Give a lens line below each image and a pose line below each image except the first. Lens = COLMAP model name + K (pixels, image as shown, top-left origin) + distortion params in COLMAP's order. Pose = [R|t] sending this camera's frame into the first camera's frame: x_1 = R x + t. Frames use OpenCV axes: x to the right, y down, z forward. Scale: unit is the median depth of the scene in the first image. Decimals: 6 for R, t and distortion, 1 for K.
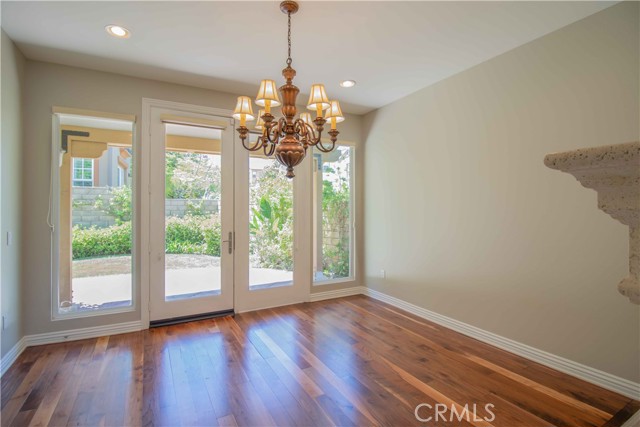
lens RADIAL K [[304.5, 0, 316.3], [0, 304.5, 211.2], [0, 0, 1]] dist [-0.006693, 0.000966]
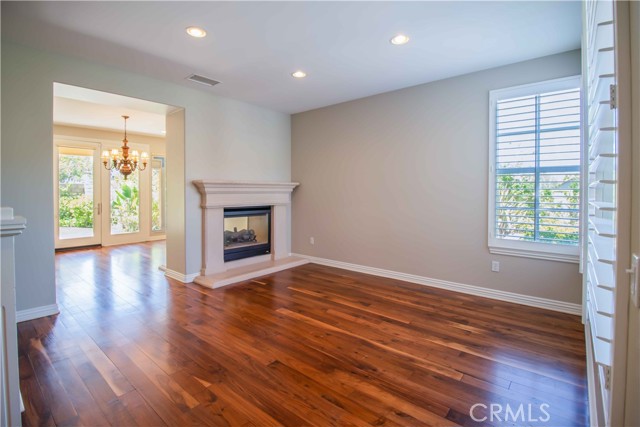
lens RADIAL K [[304.5, 0, 314.0], [0, 304.5, 196.6], [0, 0, 1]] dist [-0.006693, 0.000966]
pose [[0.938118, -0.006922, 0.346247, 0.157856], [0.002934, 0.999923, 0.012041, 0.003177], [-0.346304, -0.010280, 0.938066, -0.612217]]
